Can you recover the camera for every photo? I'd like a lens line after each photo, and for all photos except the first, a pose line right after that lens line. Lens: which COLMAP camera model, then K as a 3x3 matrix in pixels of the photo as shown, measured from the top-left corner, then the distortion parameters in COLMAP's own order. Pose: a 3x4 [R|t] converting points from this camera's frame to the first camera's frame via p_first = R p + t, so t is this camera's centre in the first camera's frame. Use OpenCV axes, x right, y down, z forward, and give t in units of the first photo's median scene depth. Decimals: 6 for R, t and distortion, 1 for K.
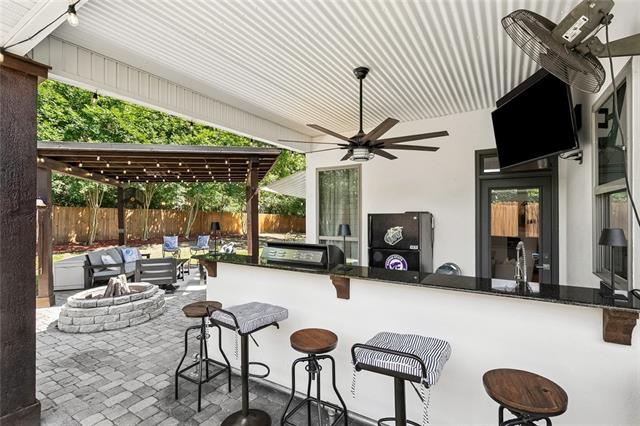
lens RADIAL K [[305.1, 0, 315.2], [0, 305.1, 213.0], [0, 0, 1]] dist [0.001230, 0.000303]
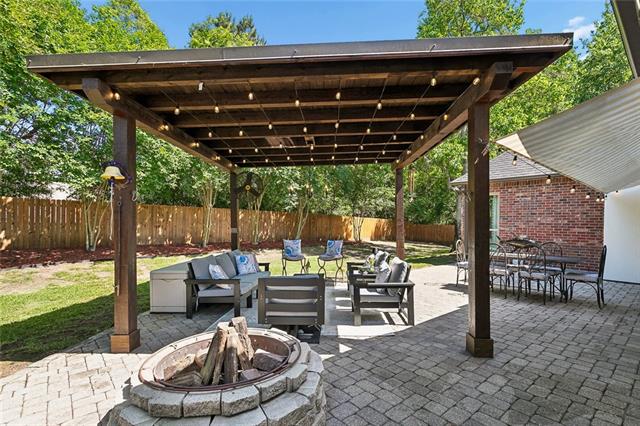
lens RADIAL K [[305.1, 0, 315.2], [0, 305.1, 213.0], [0, 0, 1]] dist [0.001230, 0.000303]
pose [[0.955055, -0.002677, -0.296418, -0.201369], [-0.005046, 0.999668, -0.025285, 0.030159], [0.296387, 0.025644, 0.954724, 0.308064]]
